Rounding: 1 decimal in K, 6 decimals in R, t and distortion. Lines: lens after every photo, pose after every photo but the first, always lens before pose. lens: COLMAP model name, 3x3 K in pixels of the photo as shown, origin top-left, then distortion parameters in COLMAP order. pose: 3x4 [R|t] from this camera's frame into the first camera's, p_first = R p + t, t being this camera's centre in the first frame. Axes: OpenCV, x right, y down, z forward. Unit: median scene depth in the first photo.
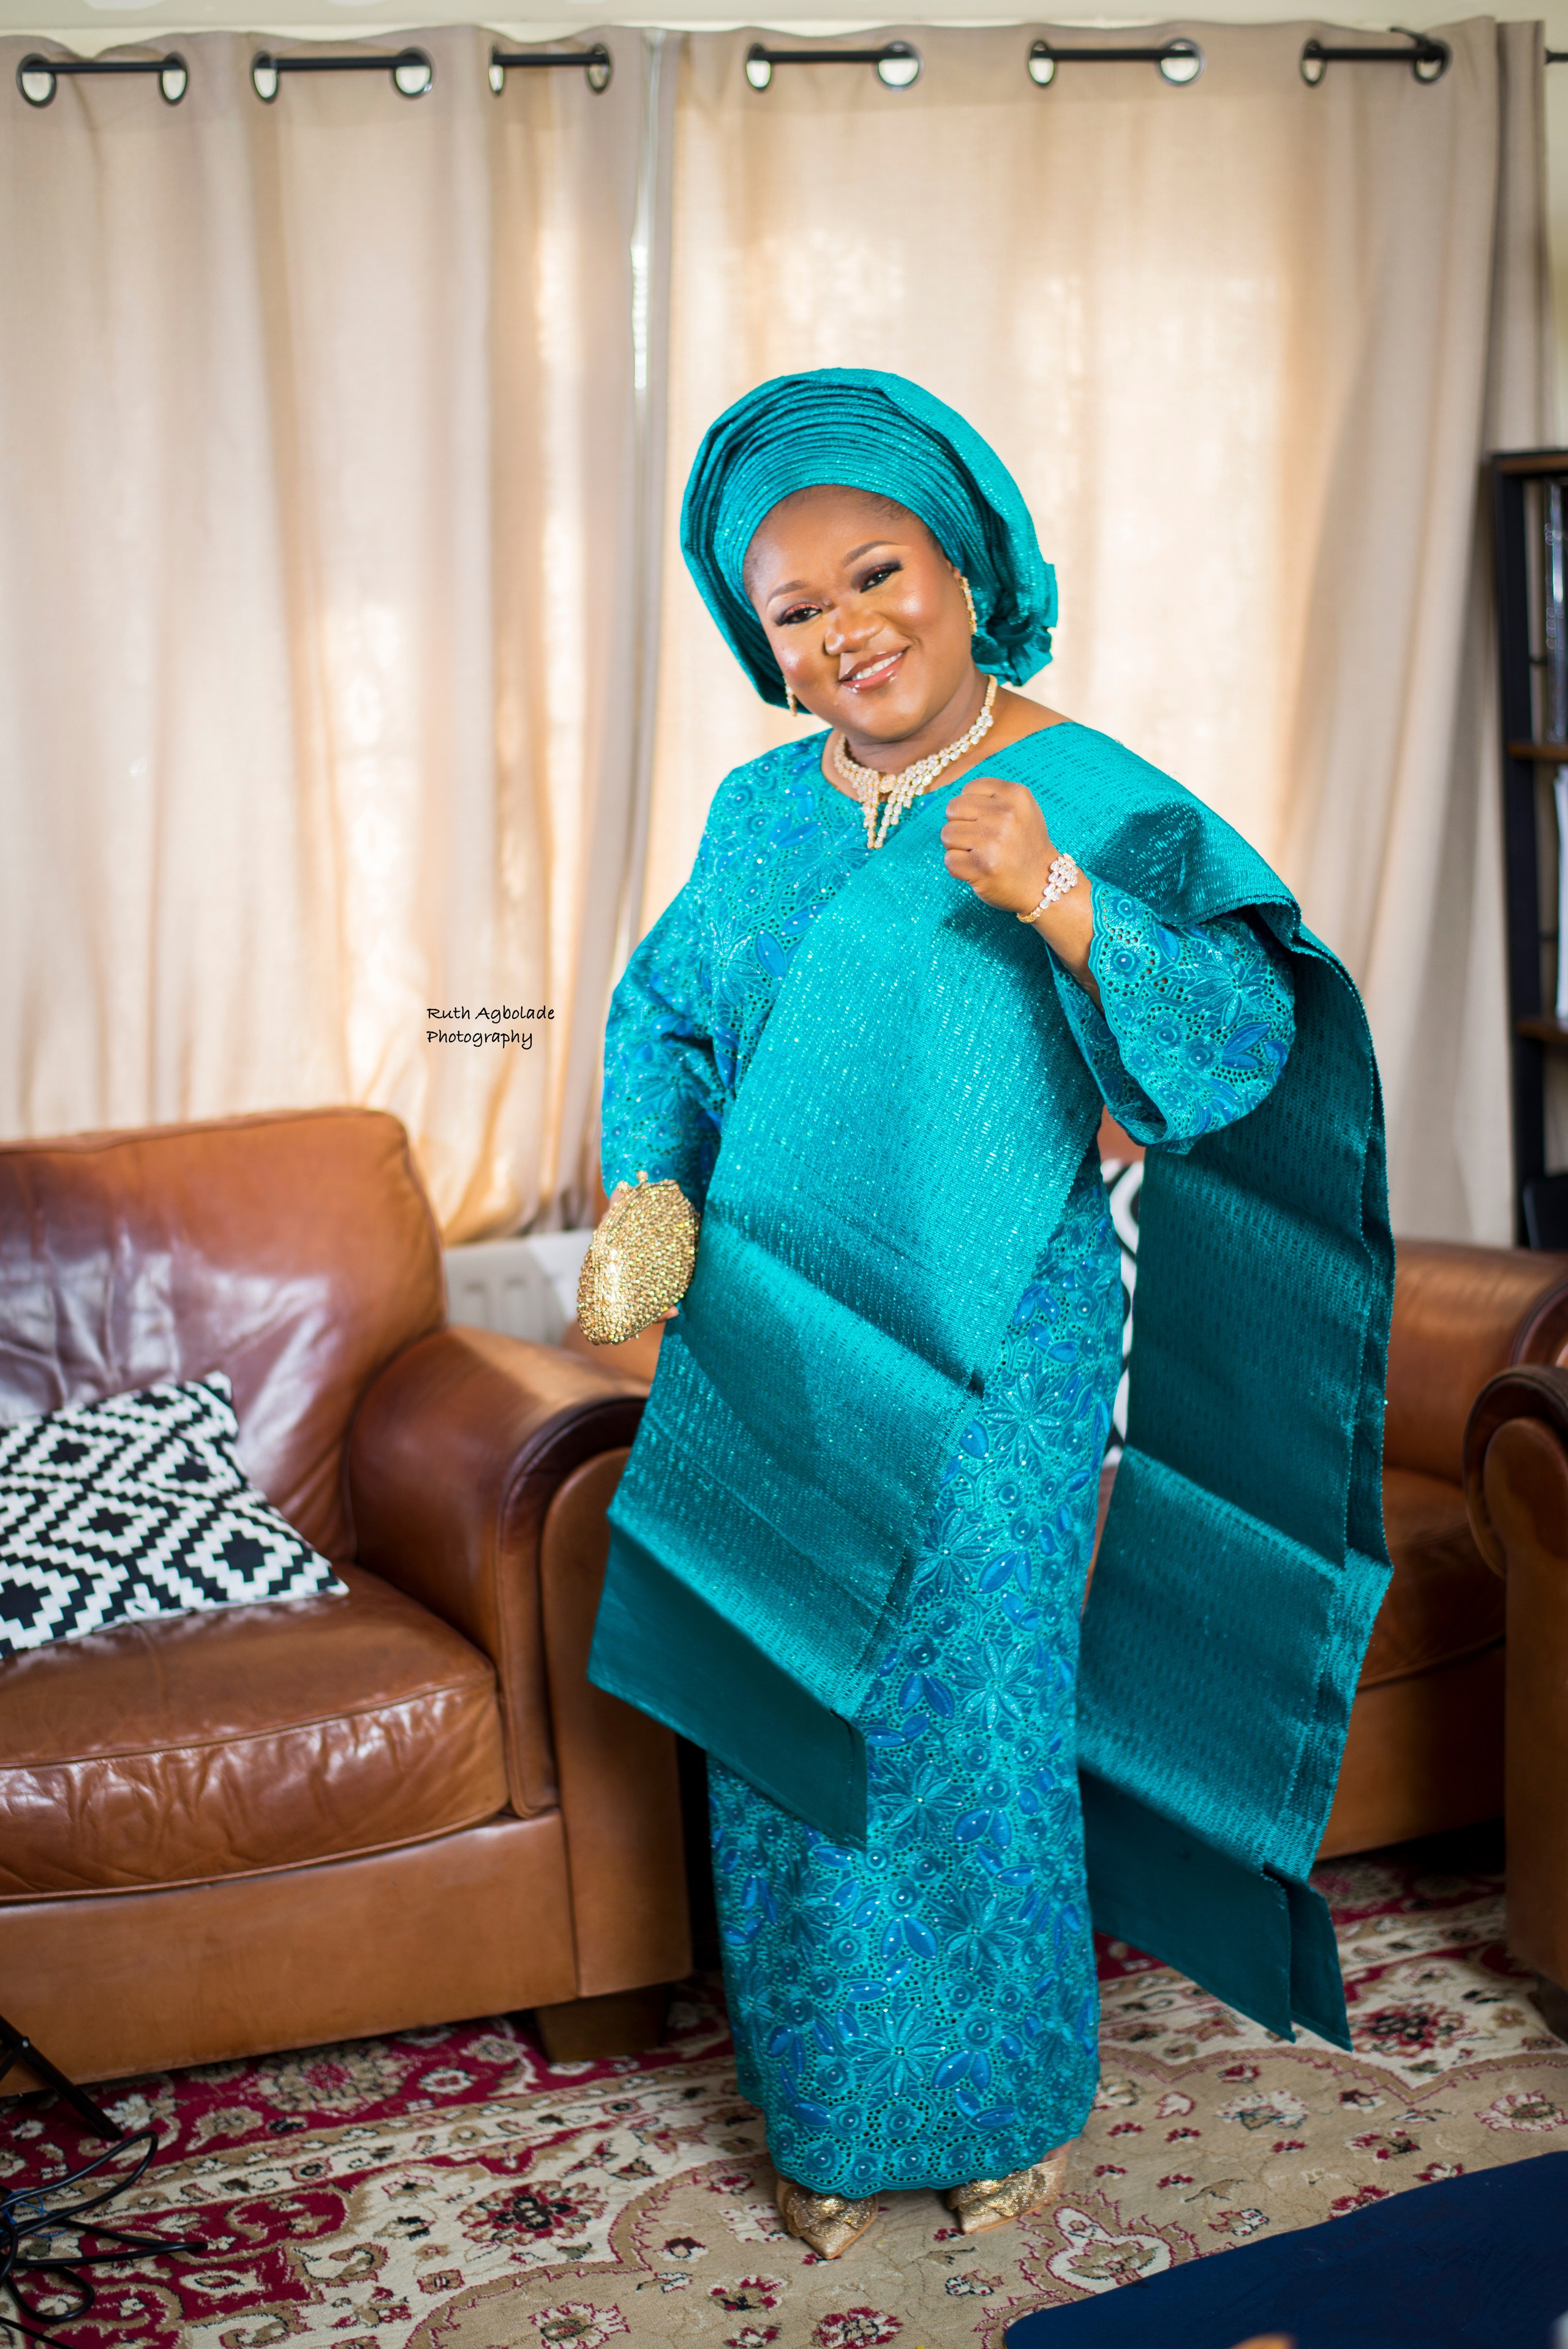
lens RADIAL K [[3376.0, 0, 847.9], [0, 3376.0, 1134.5], [0, 0, 1]] dist [-0.086490, 0.000000]
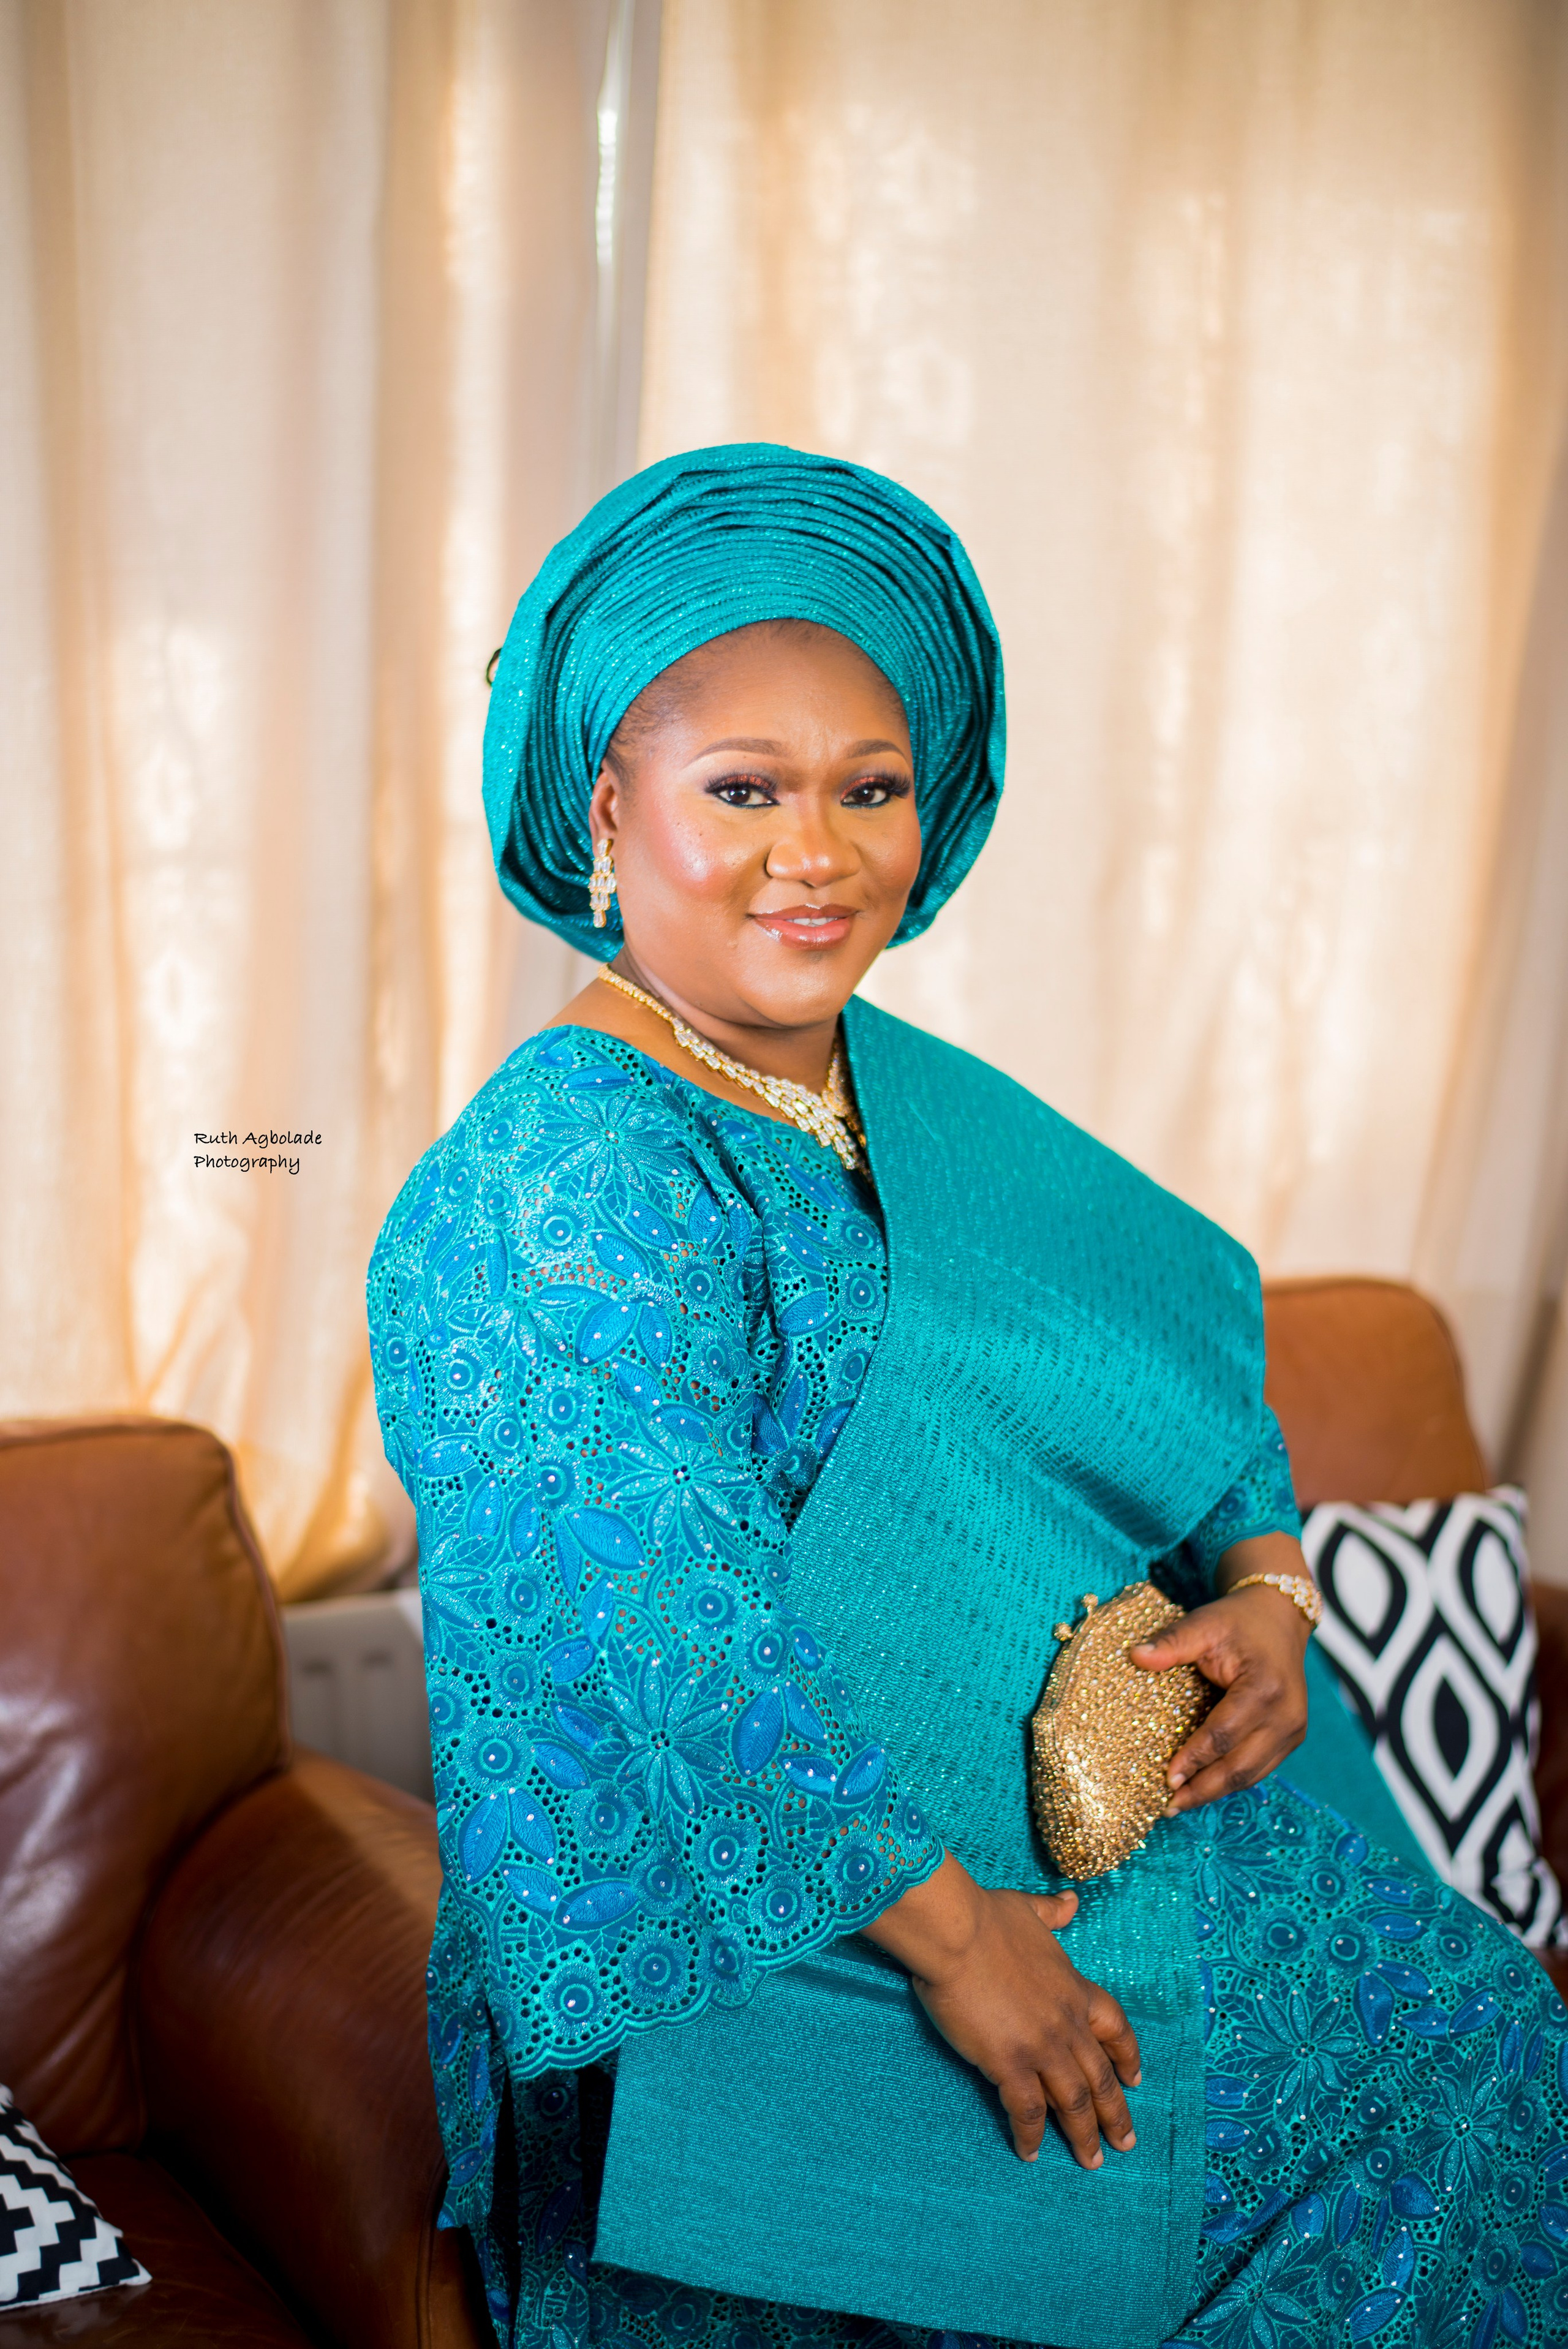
lens RADIAL K [[3376.0, 0, 809.4], [0, 3376.0, 1165.5], [0, 0, 1]] dist [-0.086490, 0.000000]
pose [[0.996581, 0.018883, 0.080436, -0.070458], [-0.018435, 0.999810, -0.006319, -0.052479], [-0.080540, 0.004814, 0.996740, 0.335247]]
